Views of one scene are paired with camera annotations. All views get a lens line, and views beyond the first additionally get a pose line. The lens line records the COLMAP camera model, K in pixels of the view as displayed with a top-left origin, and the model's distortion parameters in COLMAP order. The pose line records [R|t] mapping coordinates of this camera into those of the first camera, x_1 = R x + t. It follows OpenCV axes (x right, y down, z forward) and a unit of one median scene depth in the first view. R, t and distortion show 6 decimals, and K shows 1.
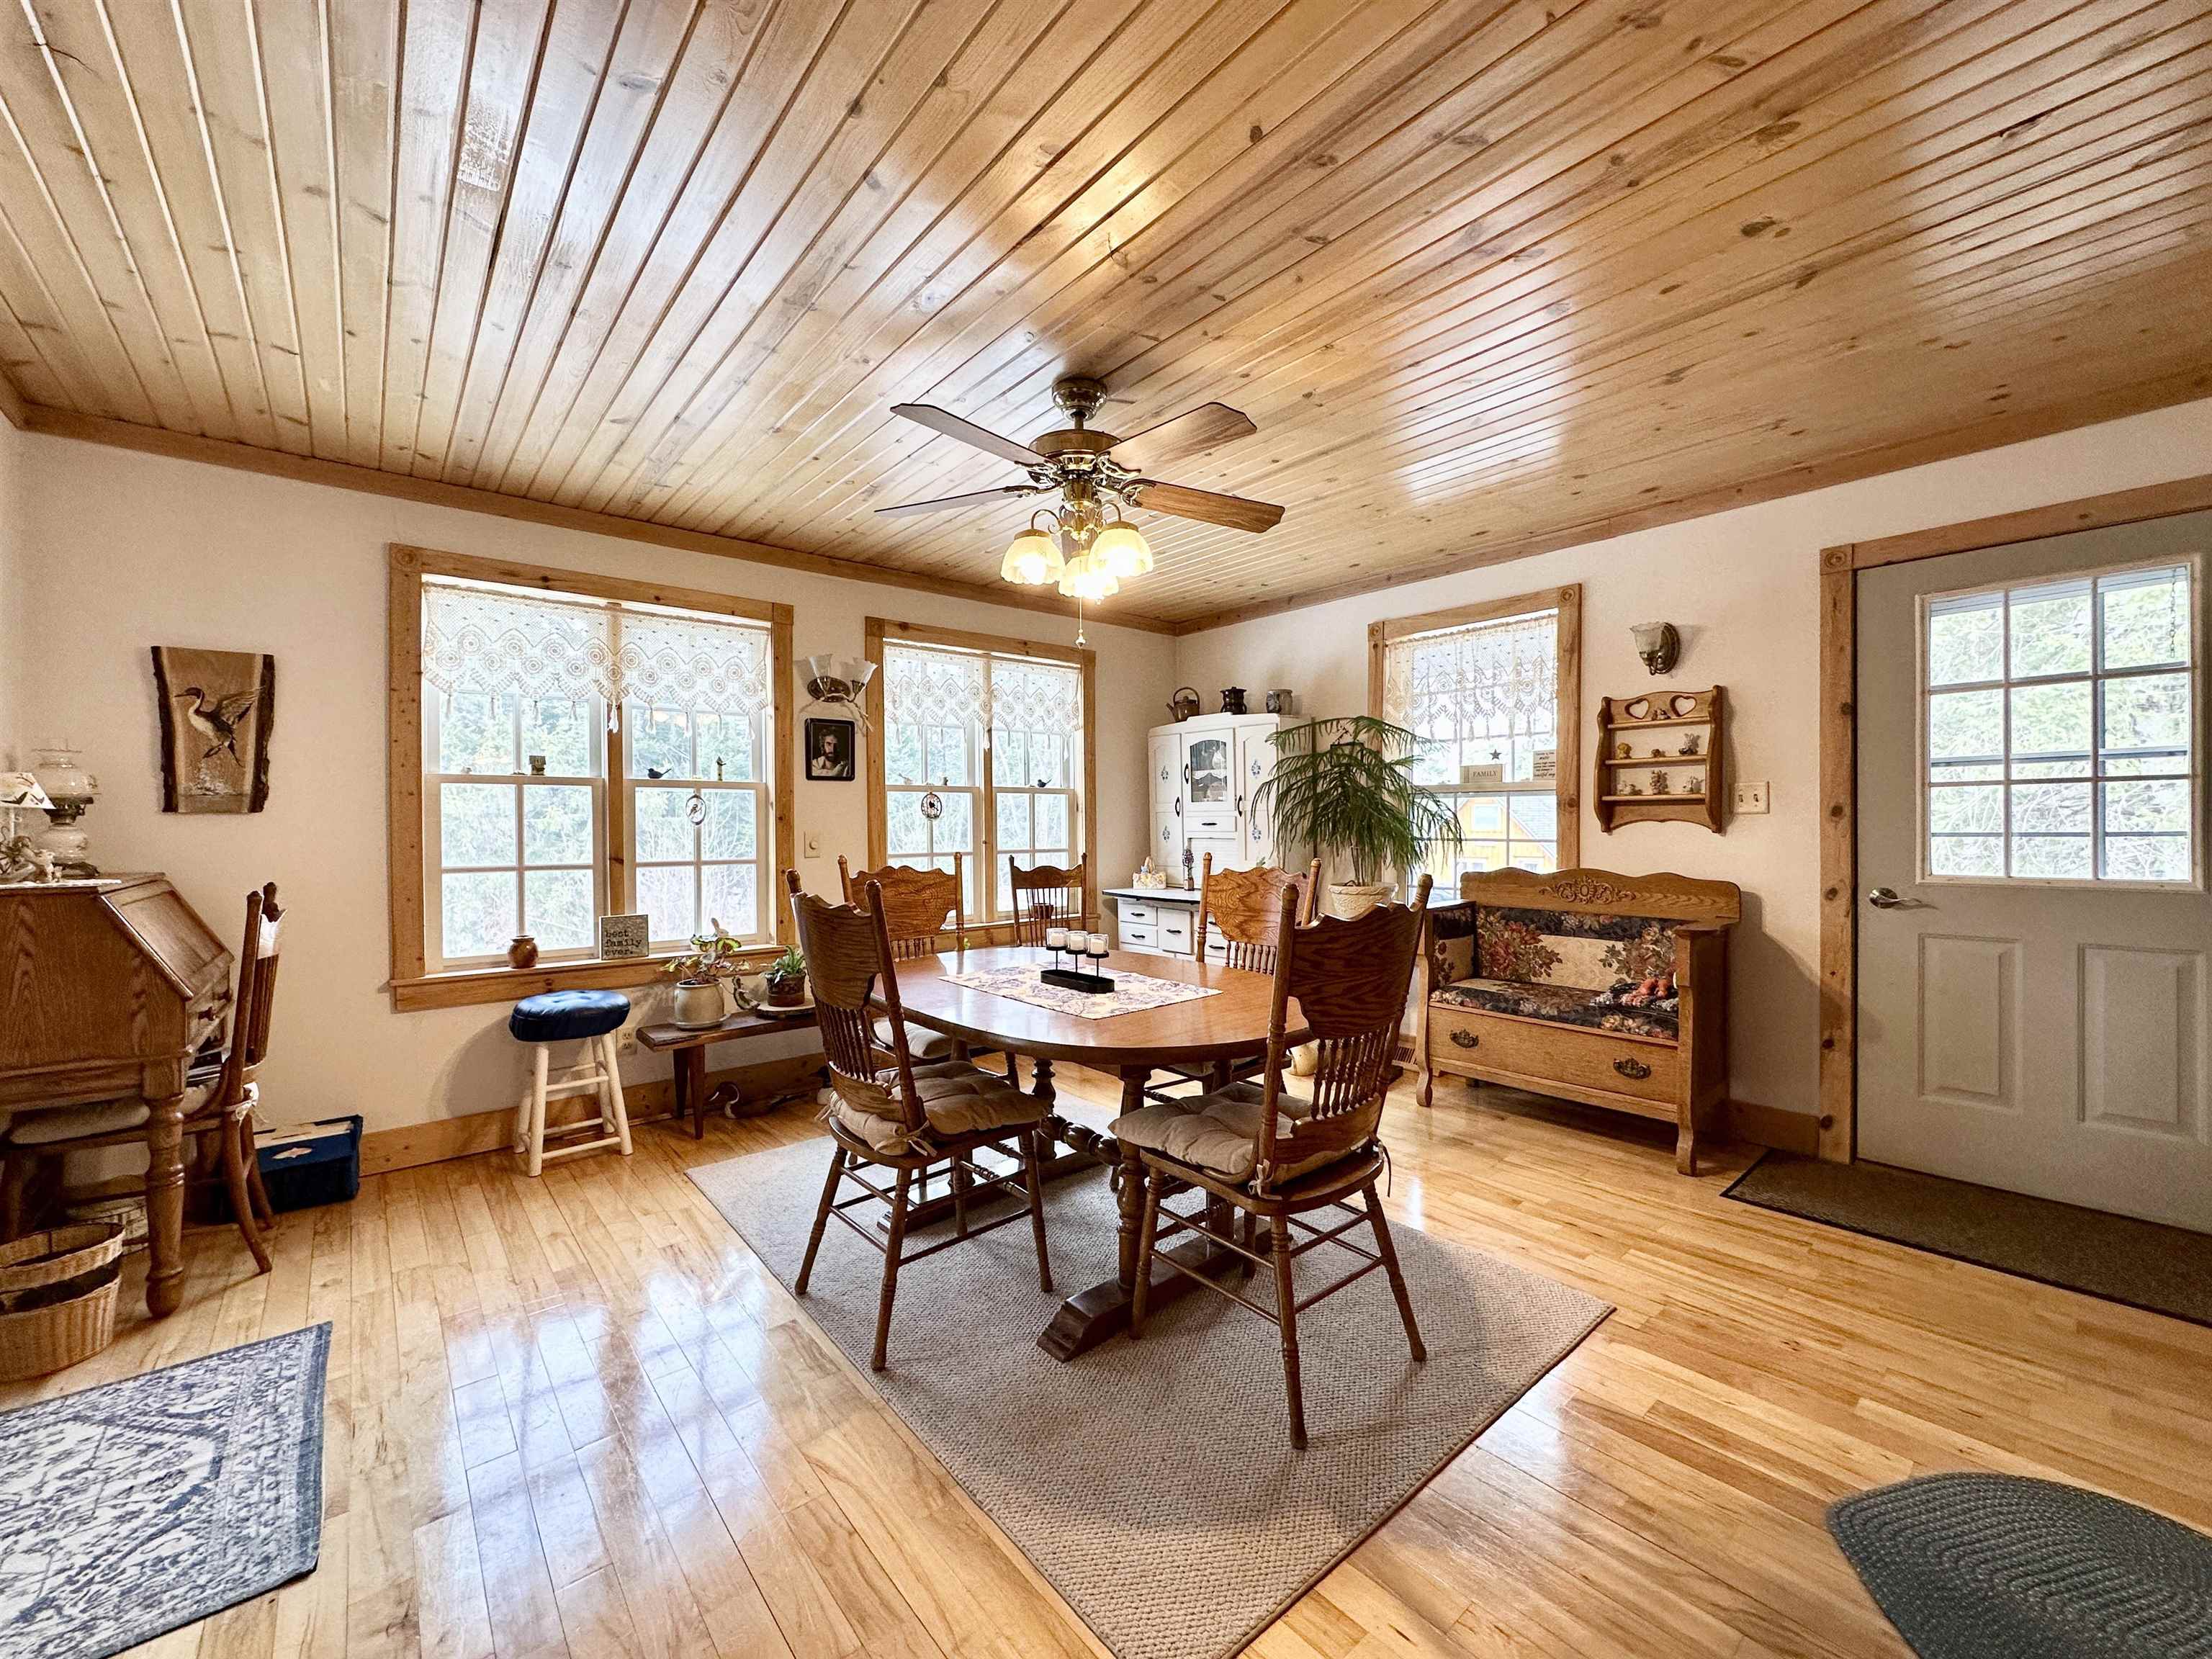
lens RADIAL K [[879.3, 0, 1111.7], [0, 879.3, 829.6], [0, 0, 1]] dist [-0.004010, -0.000081]
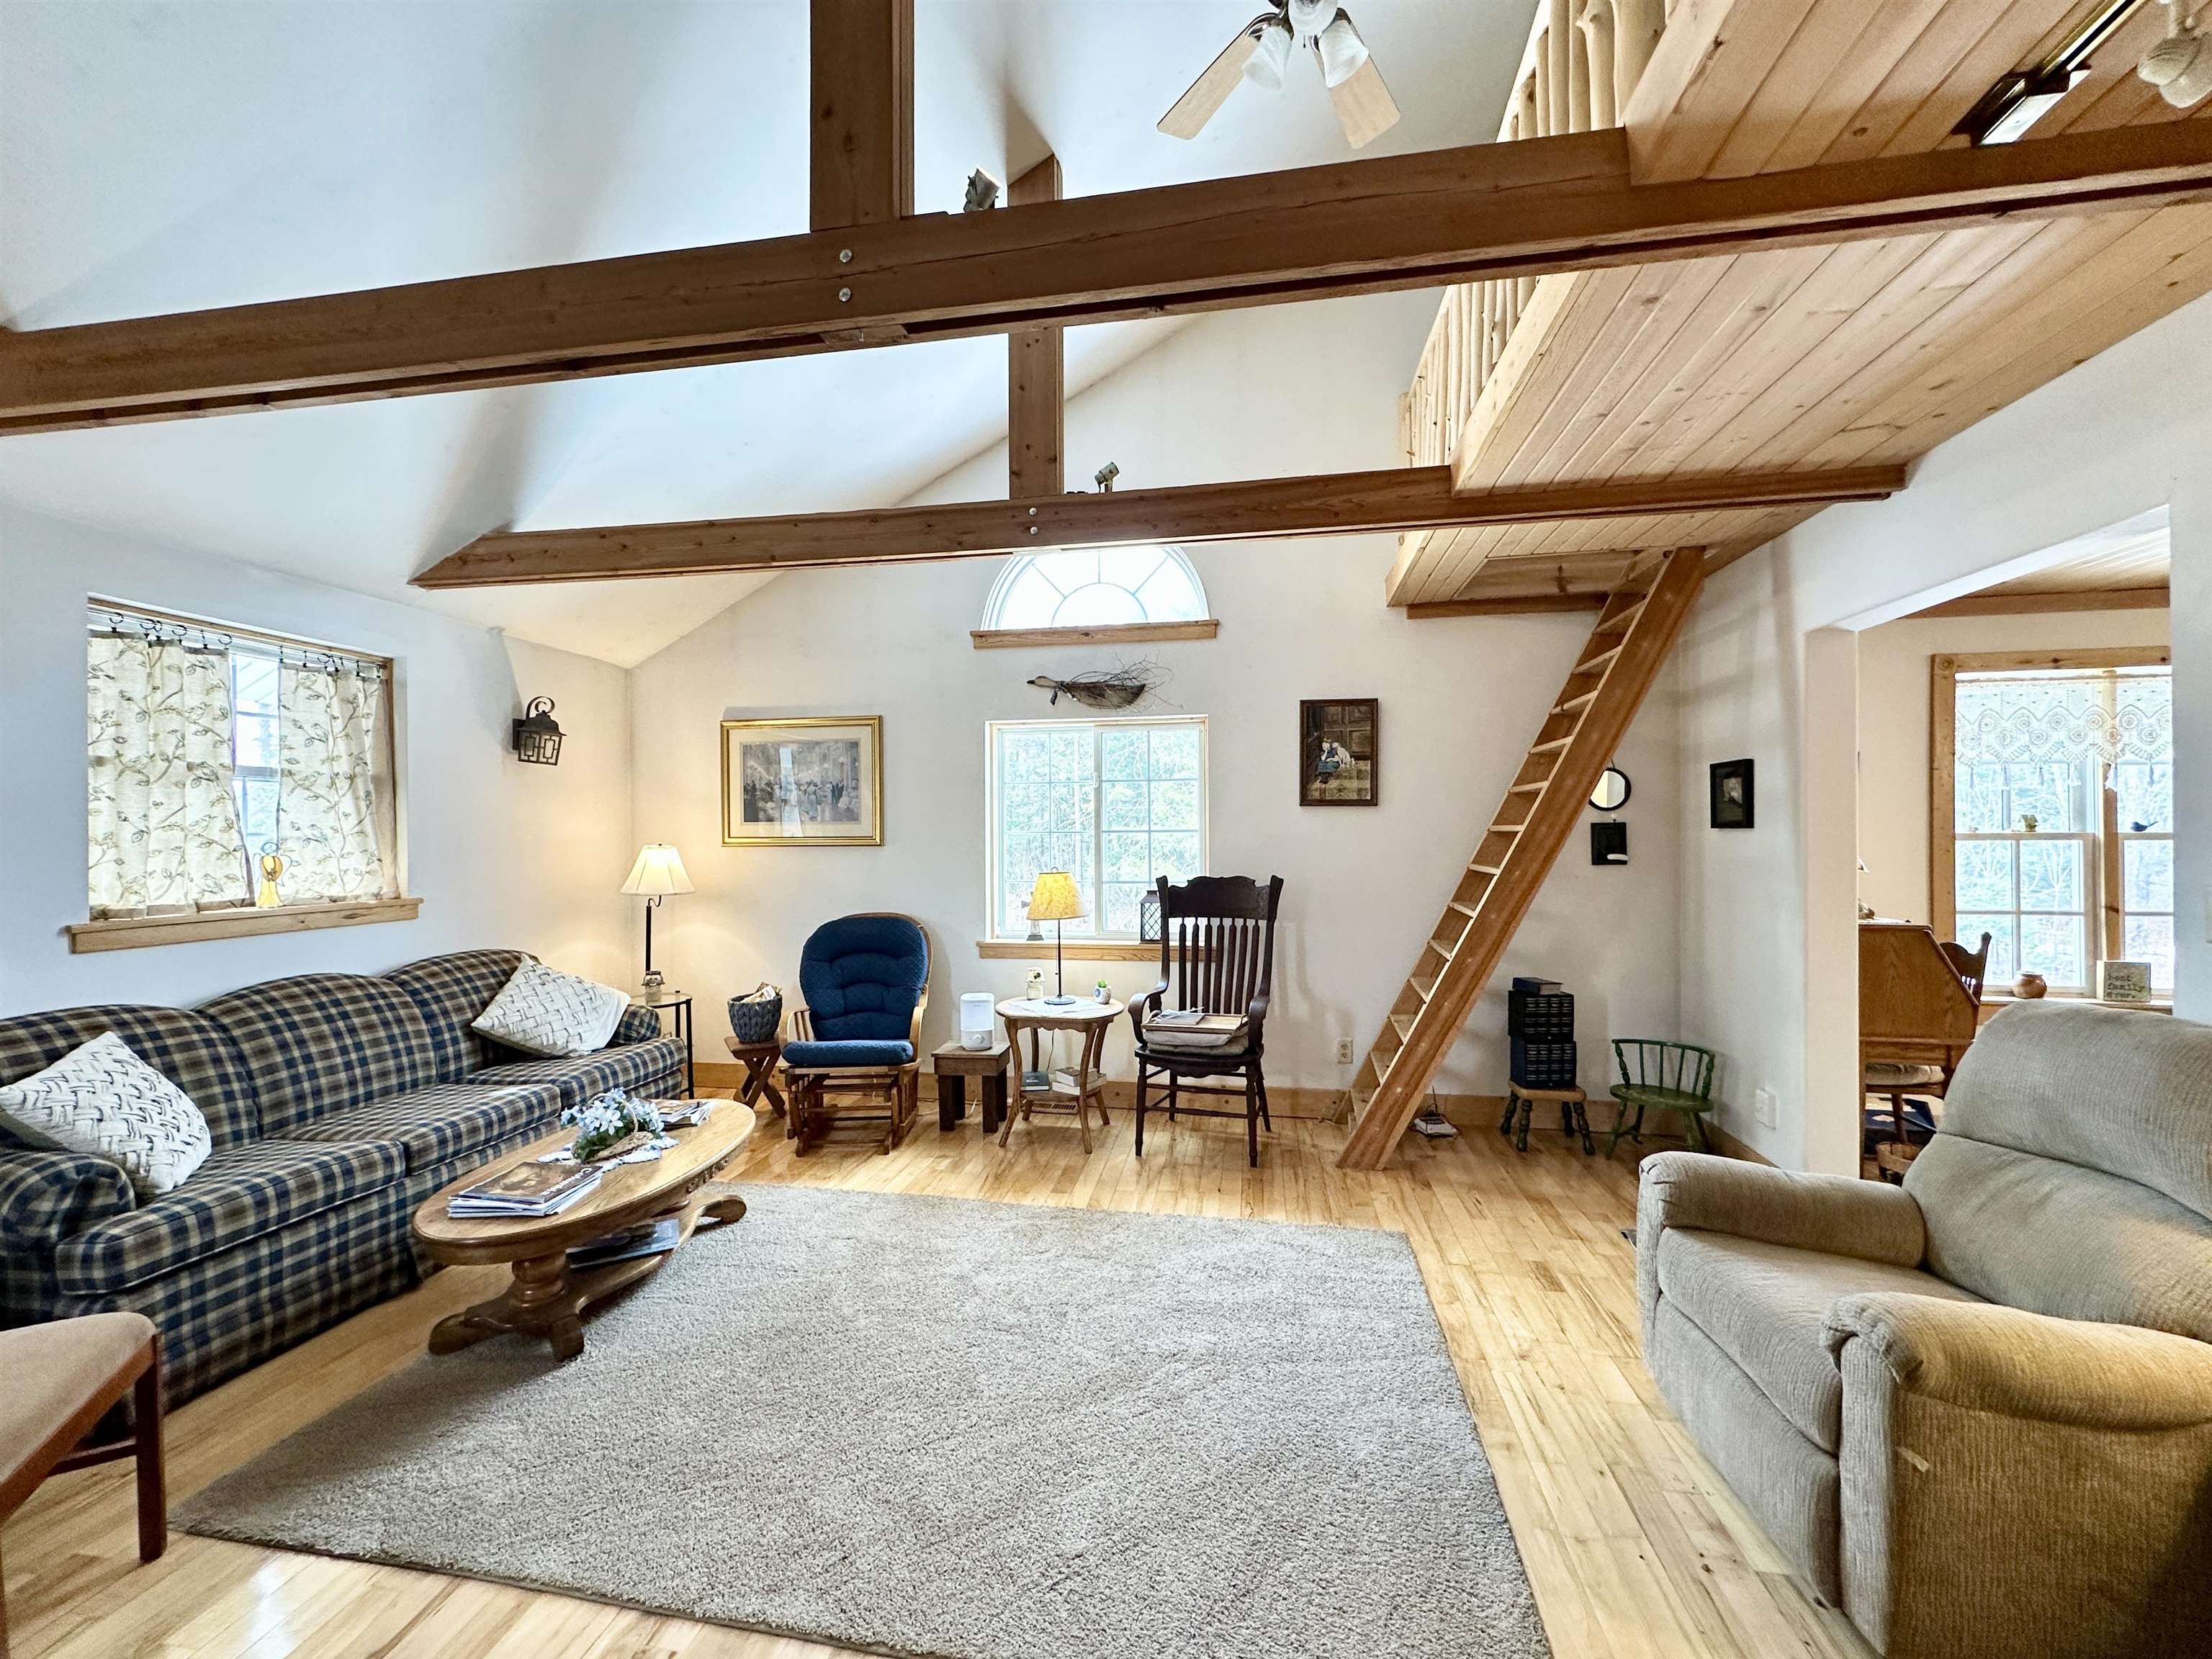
lens RADIAL K [[879.3, 0, 1108.0], [0, 879.3, 839.1], [0, 0, 1]] dist [-0.004010, -0.000081]
pose [[0.638339, 0.005567, -0.769735, -0.523996], [-0.003307, 0.999984, 0.004490, -0.052028], [0.769748, -0.000320, 0.638347, -0.629208]]
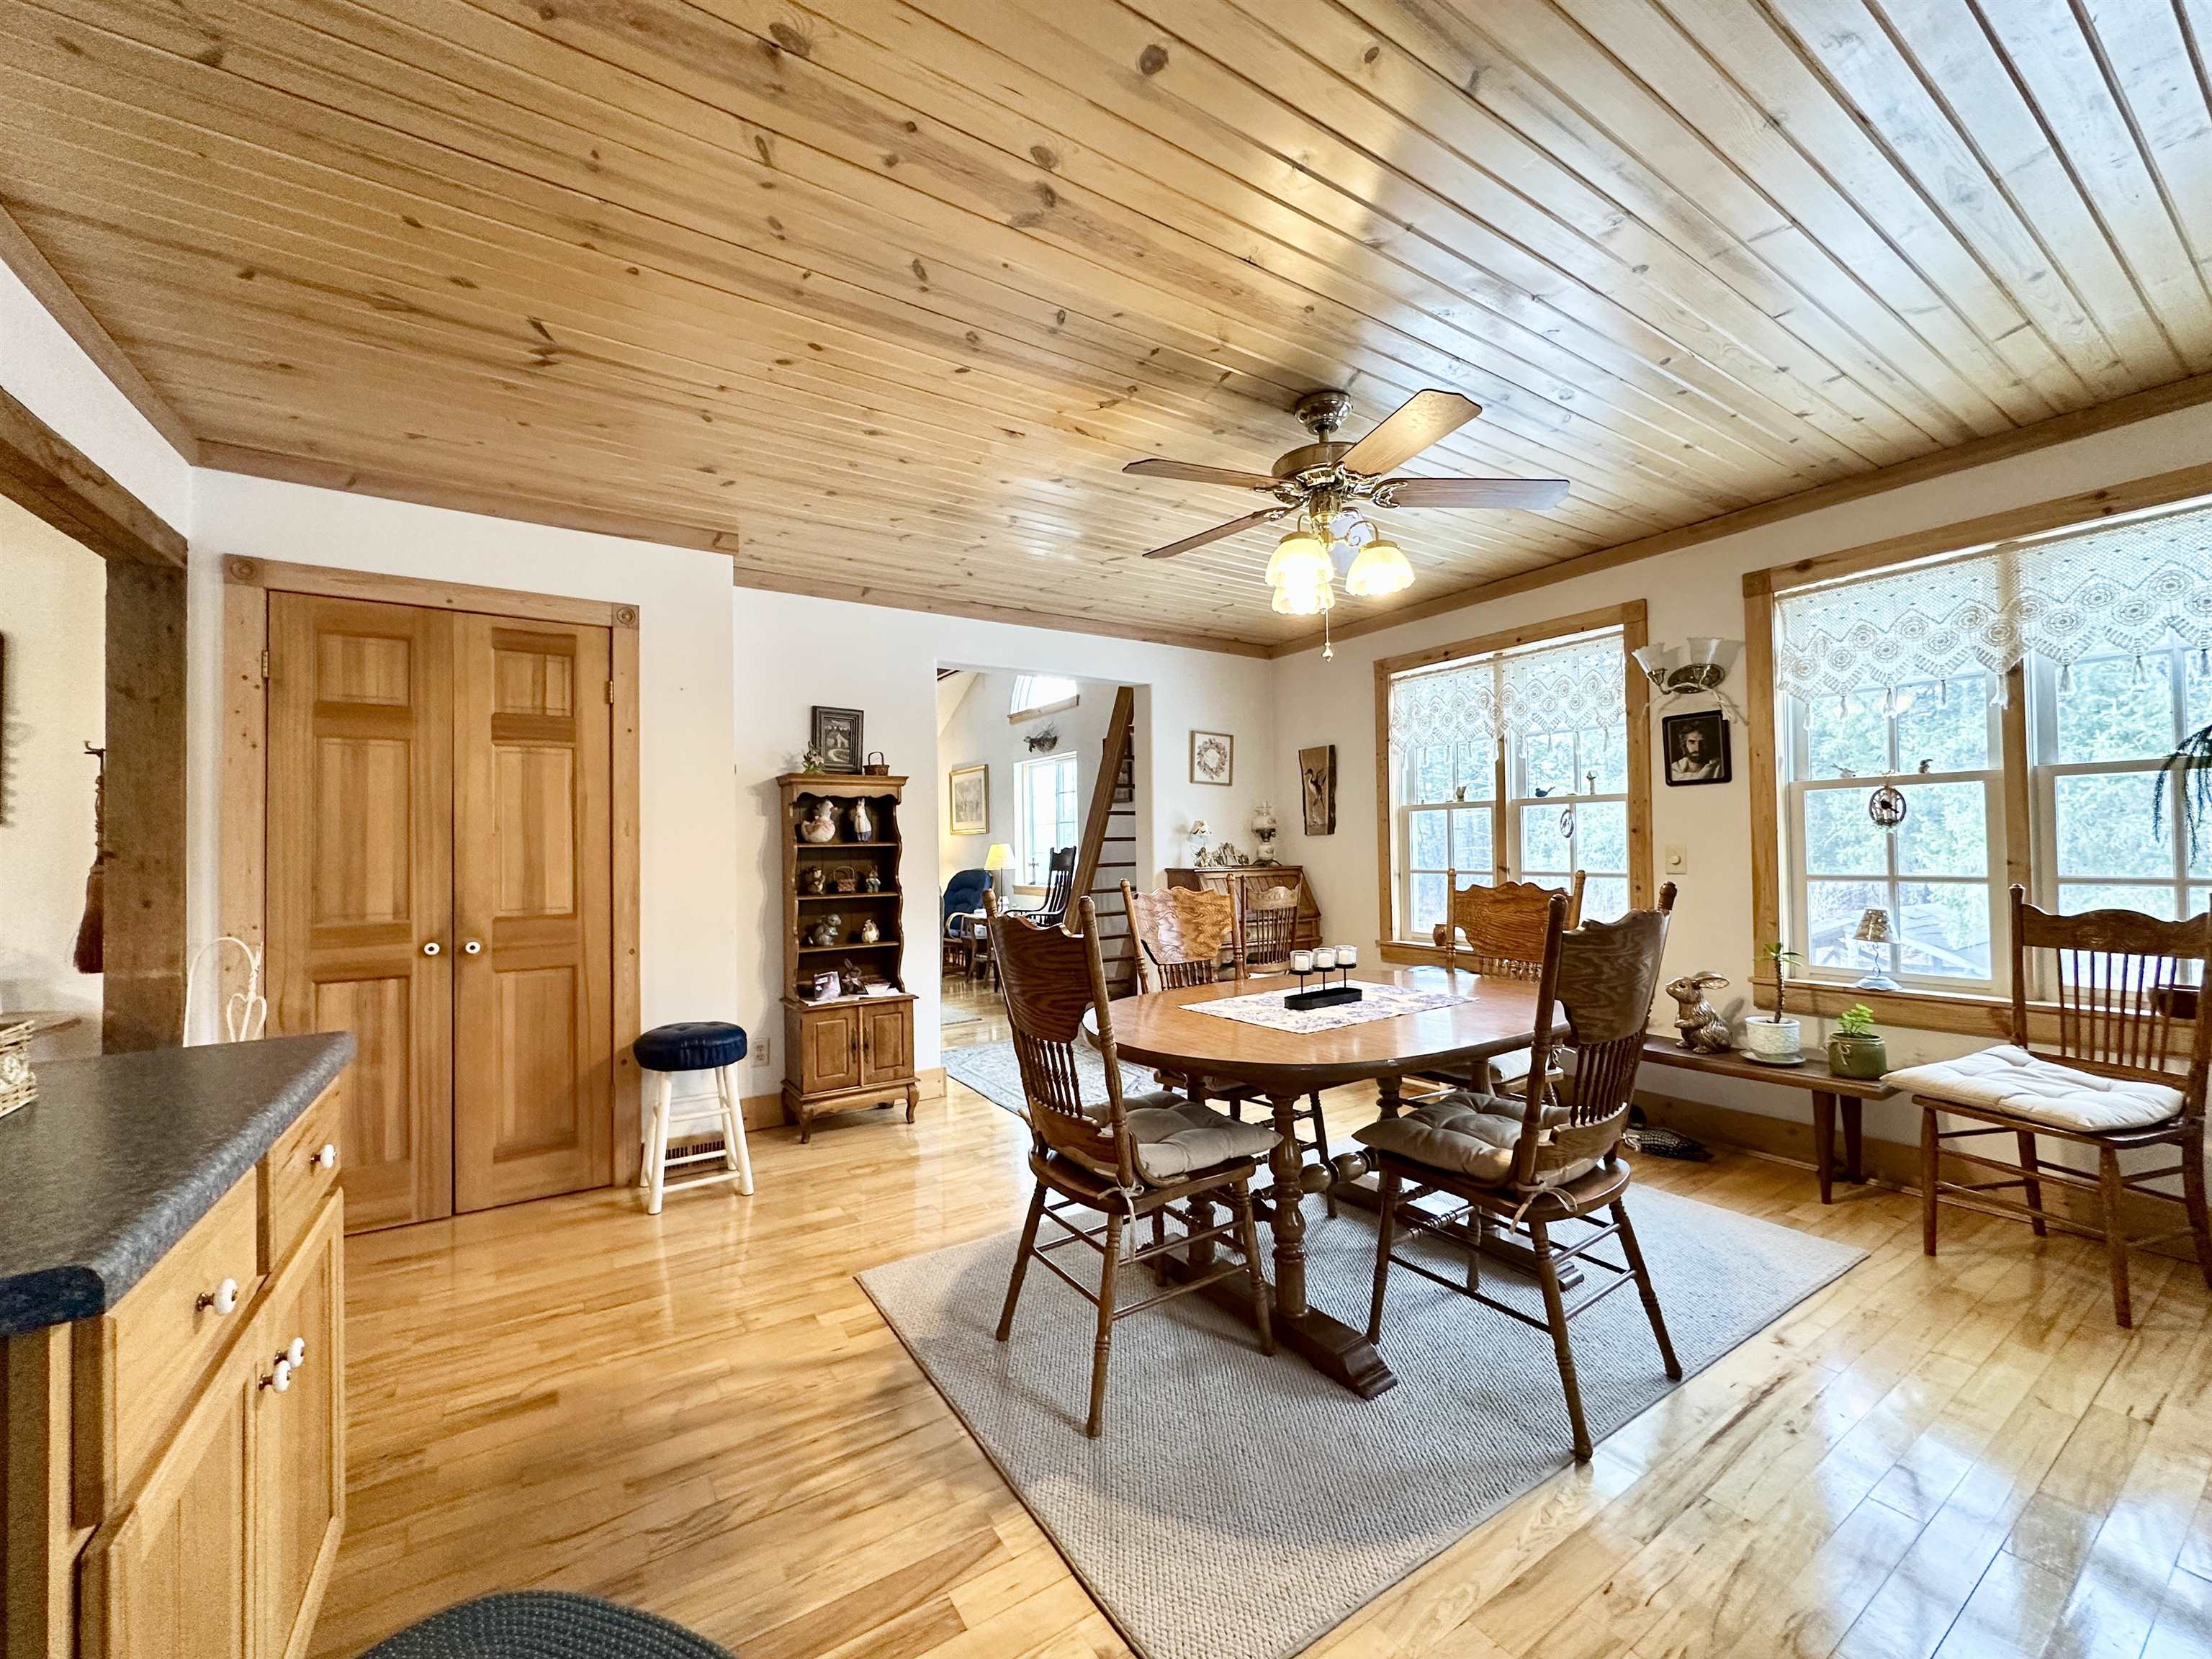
lens RADIAL K [[879.3, 0, 1109.8], [0, 879.3, 831.6], [0, 0, 1]] dist [-0.004010, -0.000081]
pose [[-0.125411, -0.007815, -0.992074, 0.686921], [0.012206, 0.999881, -0.009419, -0.010341], [0.992030, -0.013291, -0.125300, 0.620949]]
